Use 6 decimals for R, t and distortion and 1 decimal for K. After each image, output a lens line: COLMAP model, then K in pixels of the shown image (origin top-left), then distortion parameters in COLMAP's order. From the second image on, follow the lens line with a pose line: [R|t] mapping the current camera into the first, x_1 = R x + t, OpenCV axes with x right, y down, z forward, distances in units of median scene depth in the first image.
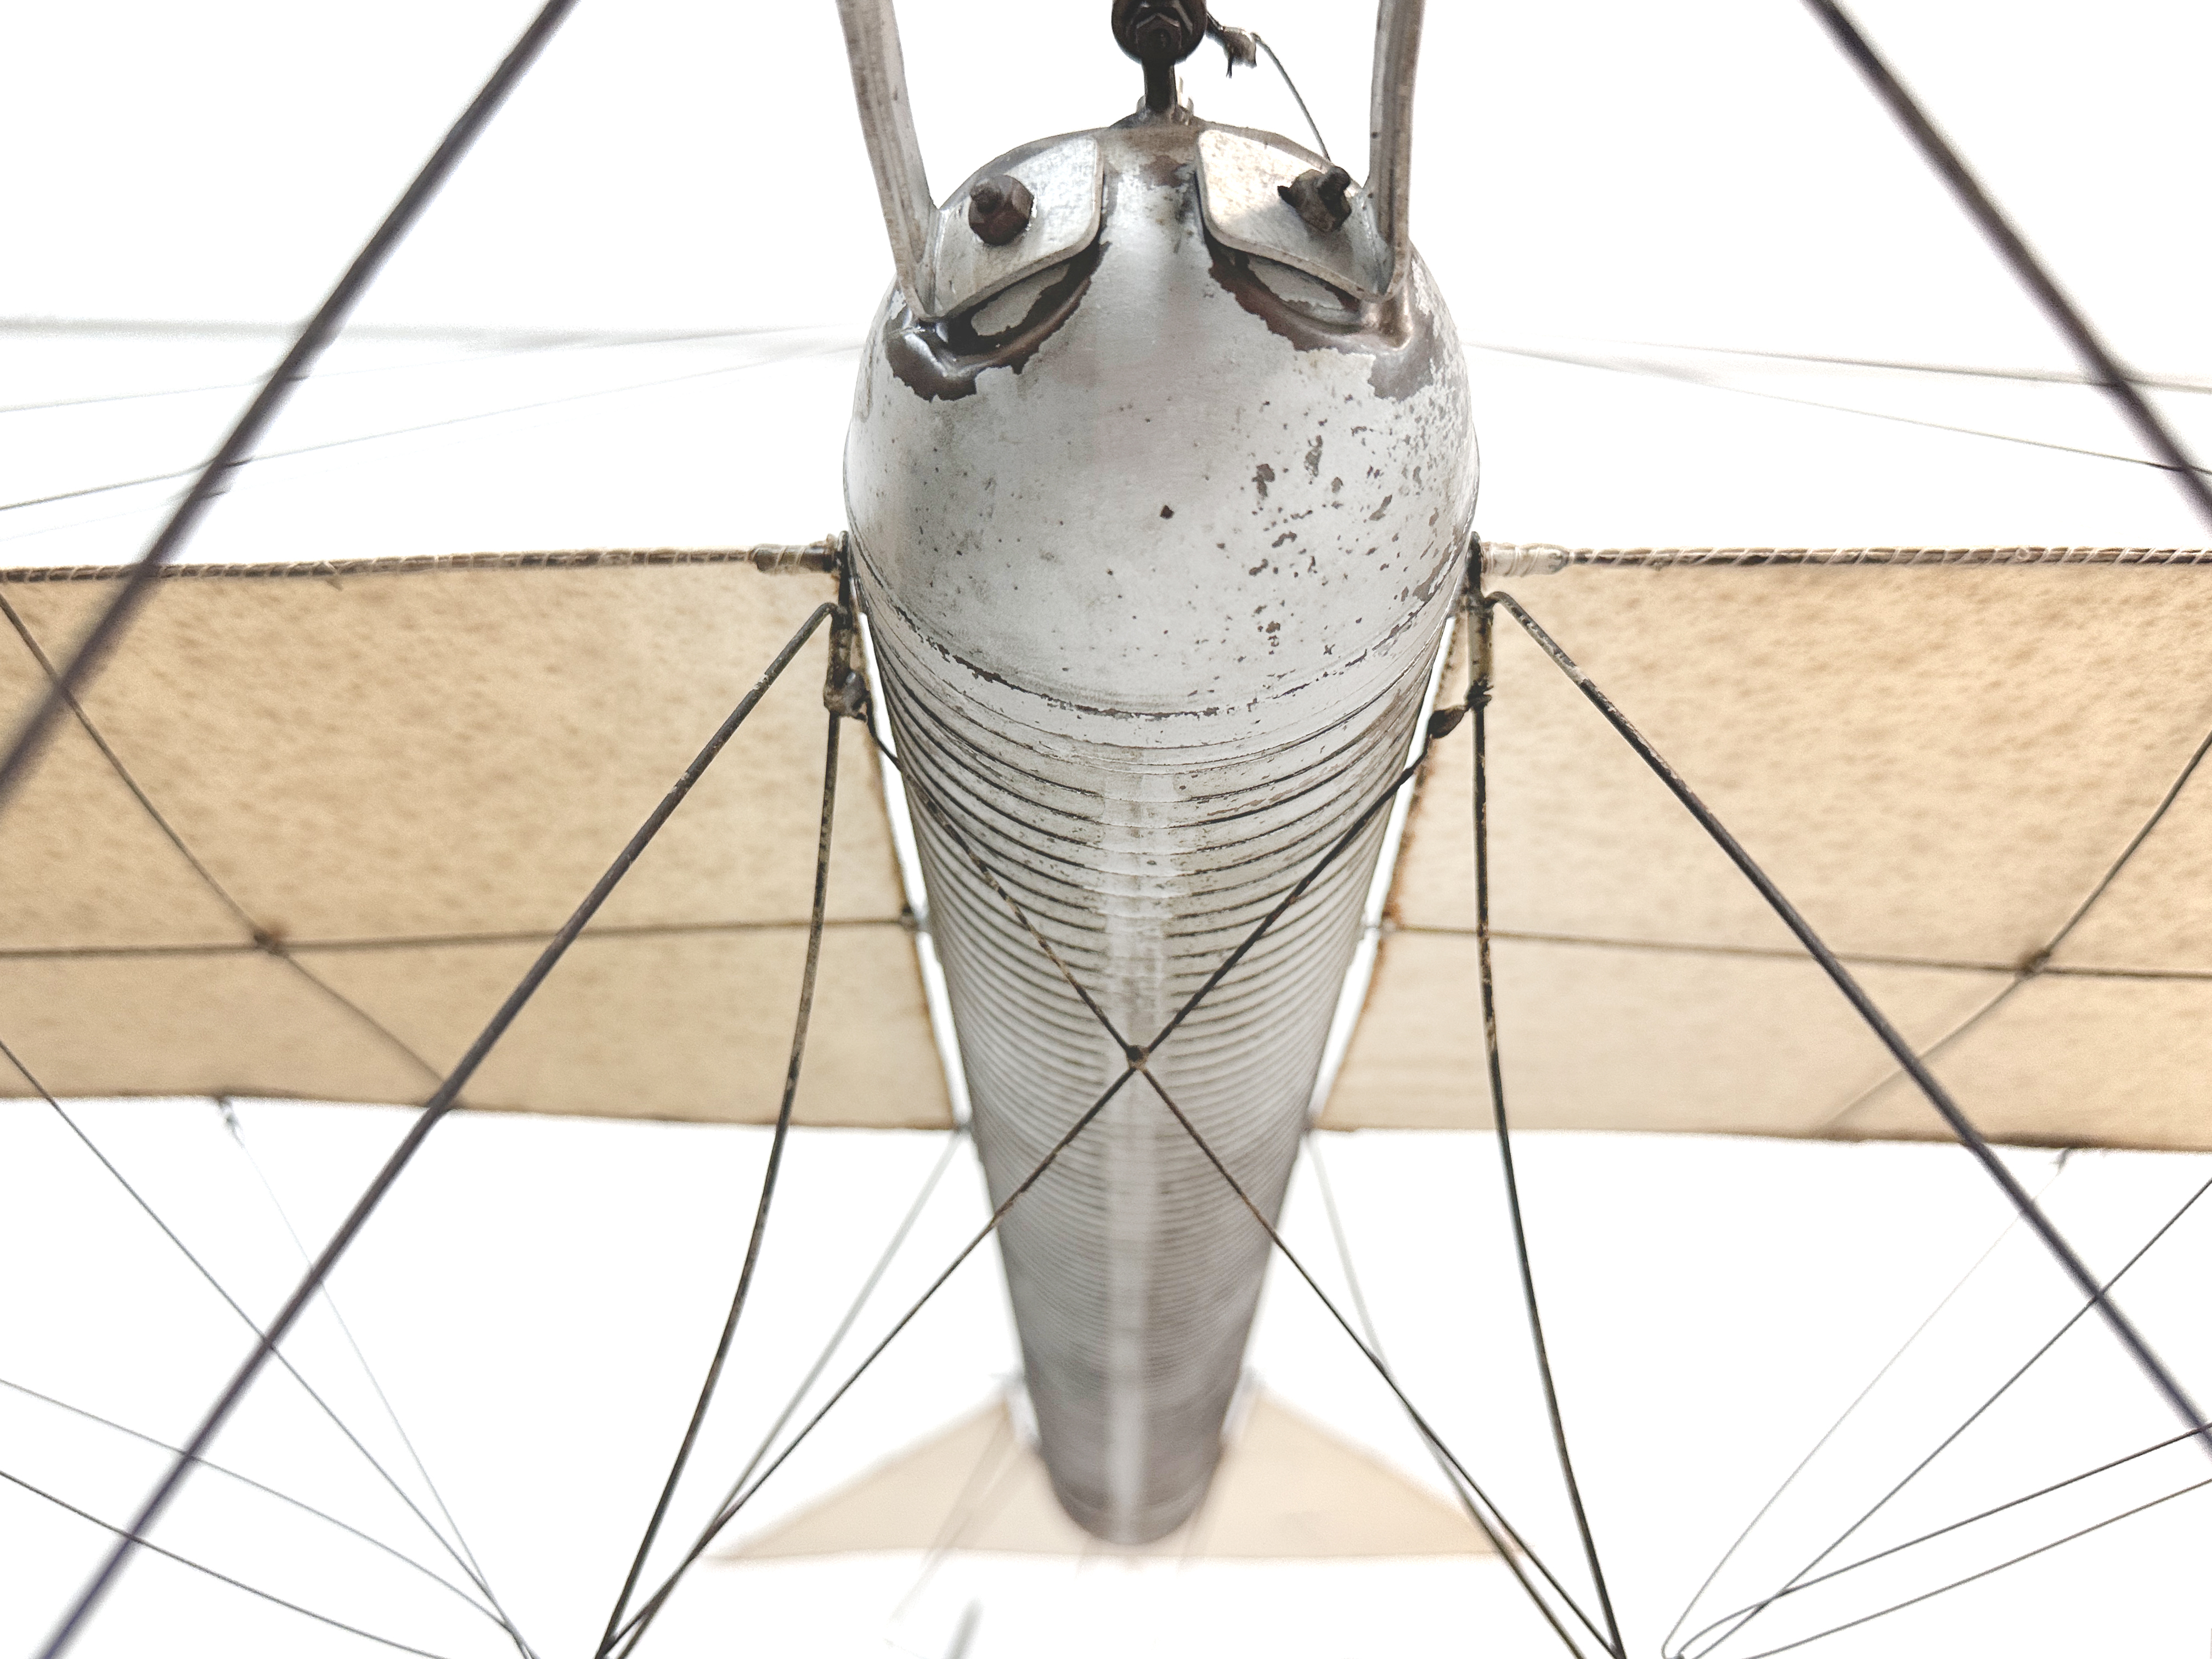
lens RADIAL K [[1550.9, 0, 1106.0], [0, 1550.9, 829.5], [0, 0, 1]] dist [-0.004380, -0.001538]
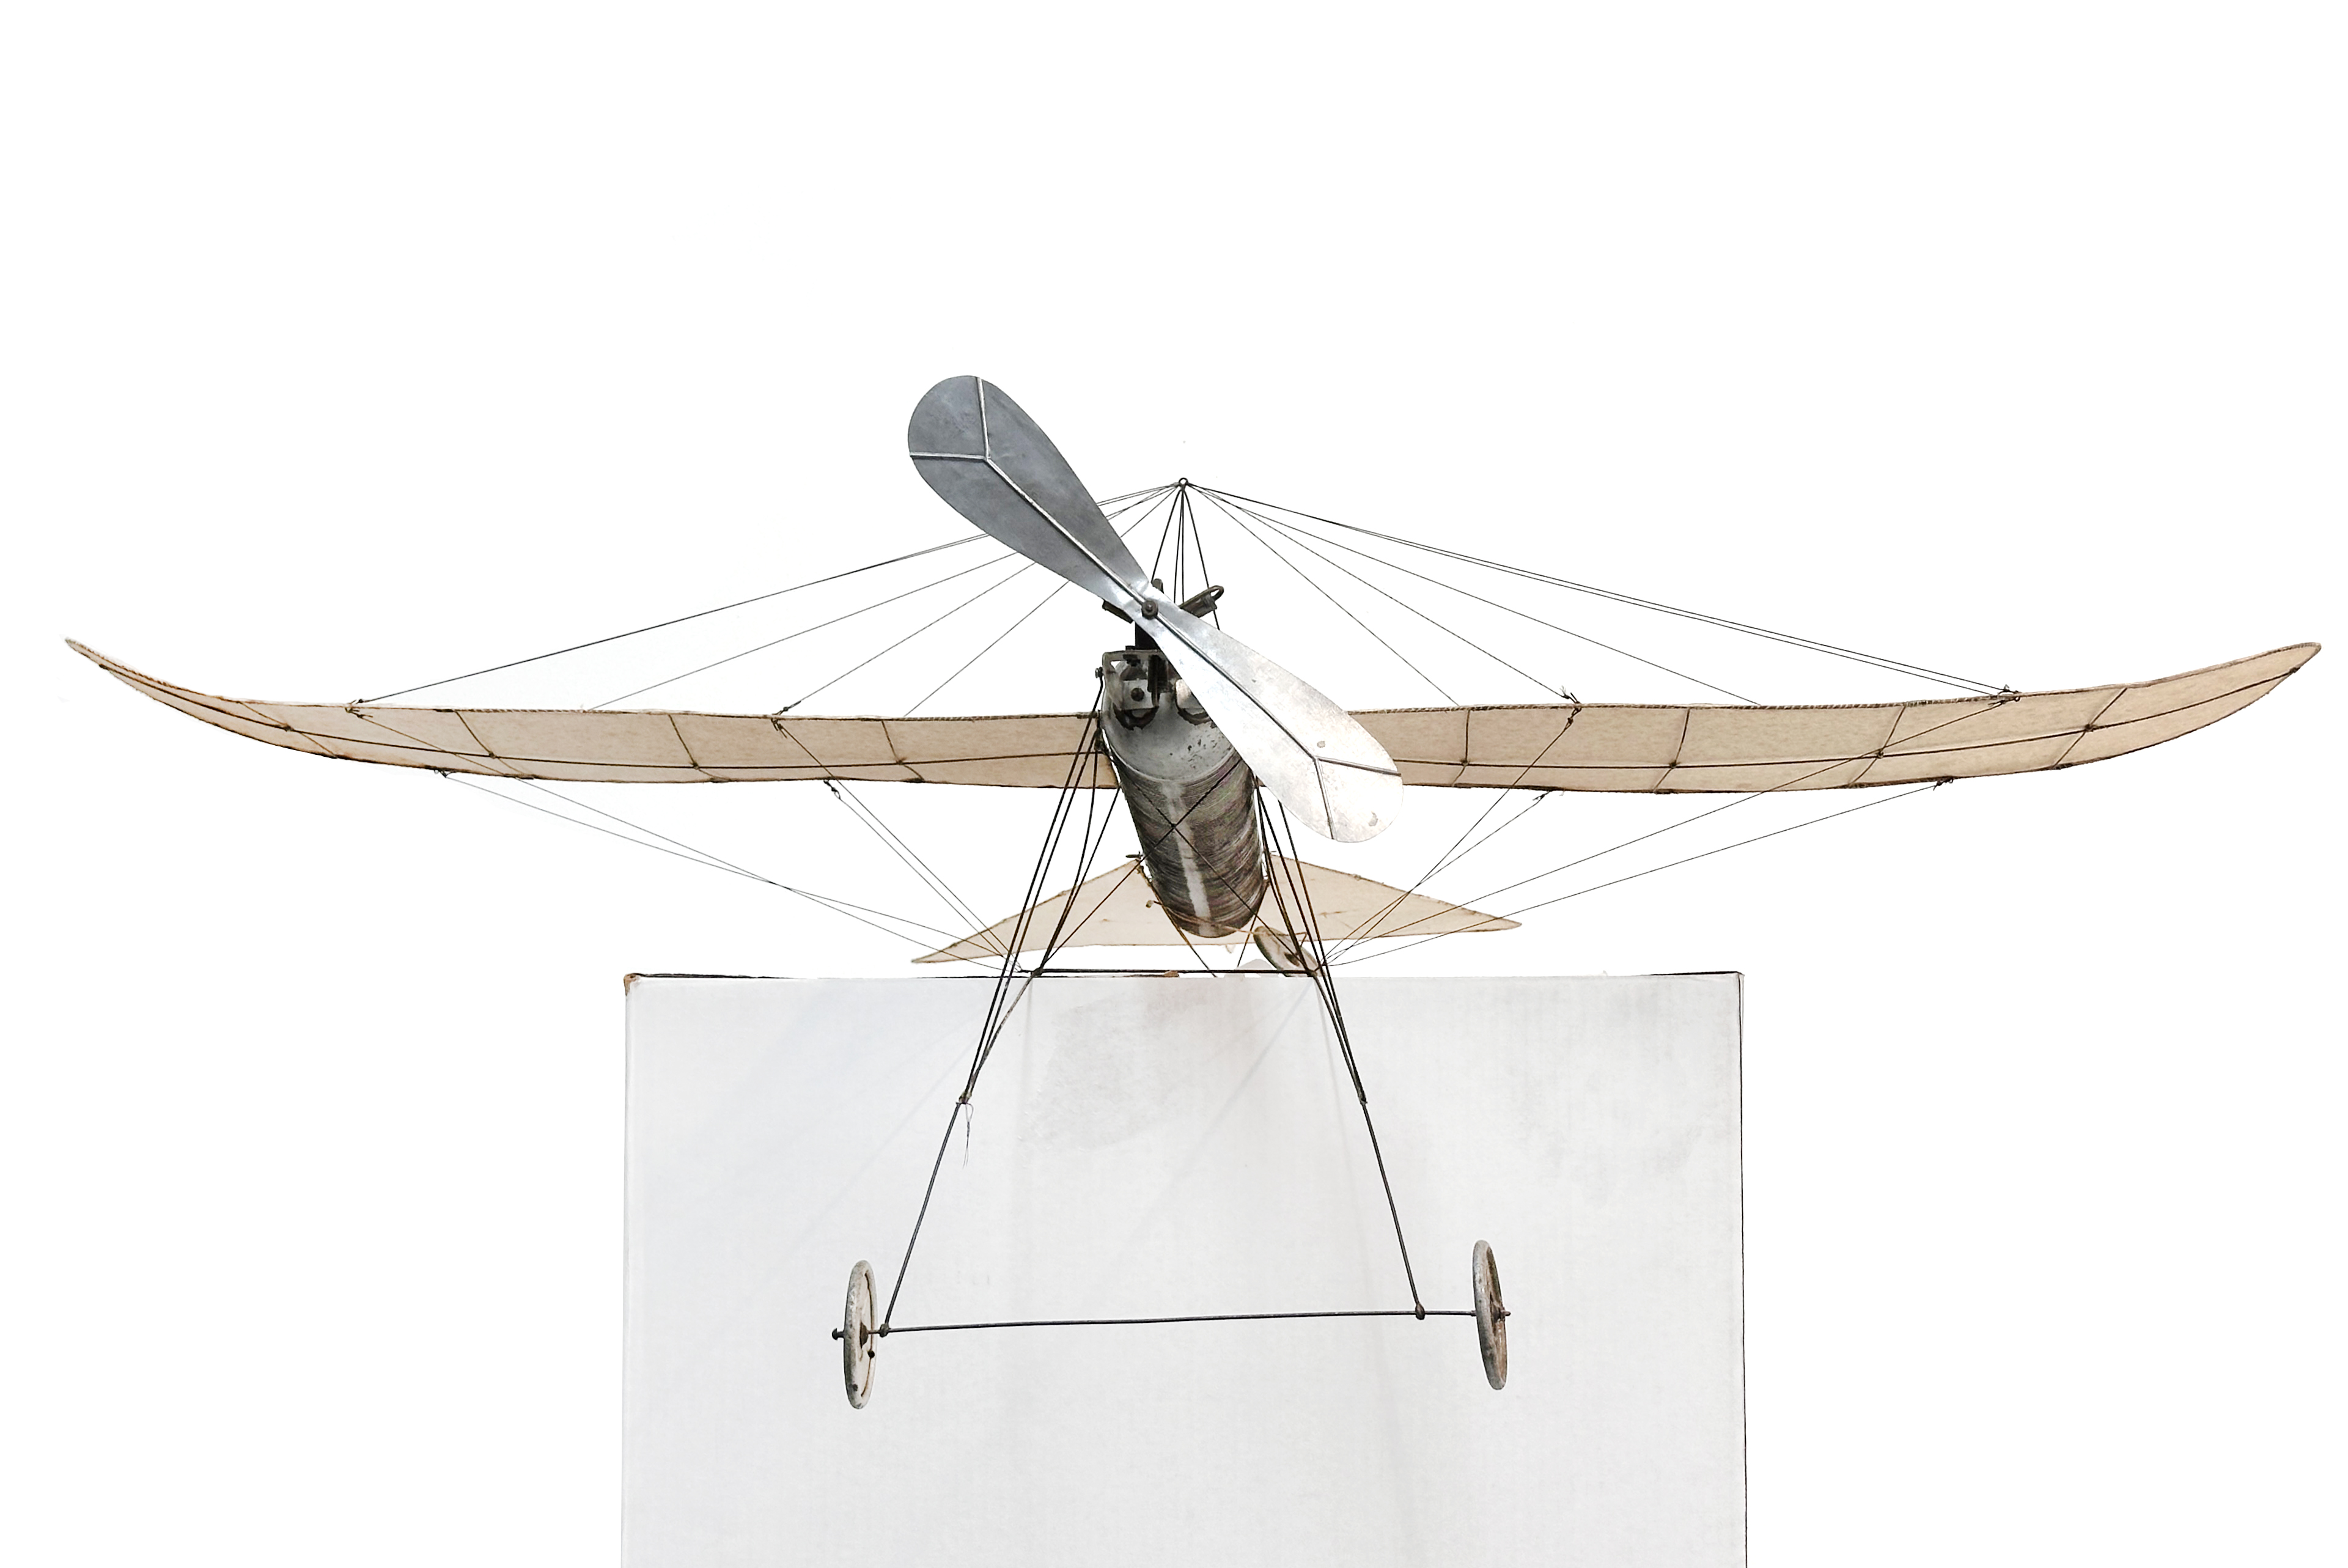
lens RADIAL K [[3249.6, 0, 1174.0], [0, 3249.6, 784.0], [0, 0, 1]] dist [0.001784, -0.000009]
pose [[0.999166, -0.016190, -0.037486, 0.348236], [0.028968, 0.928053, 0.371319, -3.182325], [0.028777, -0.372095, 0.927748, -7.011716]]
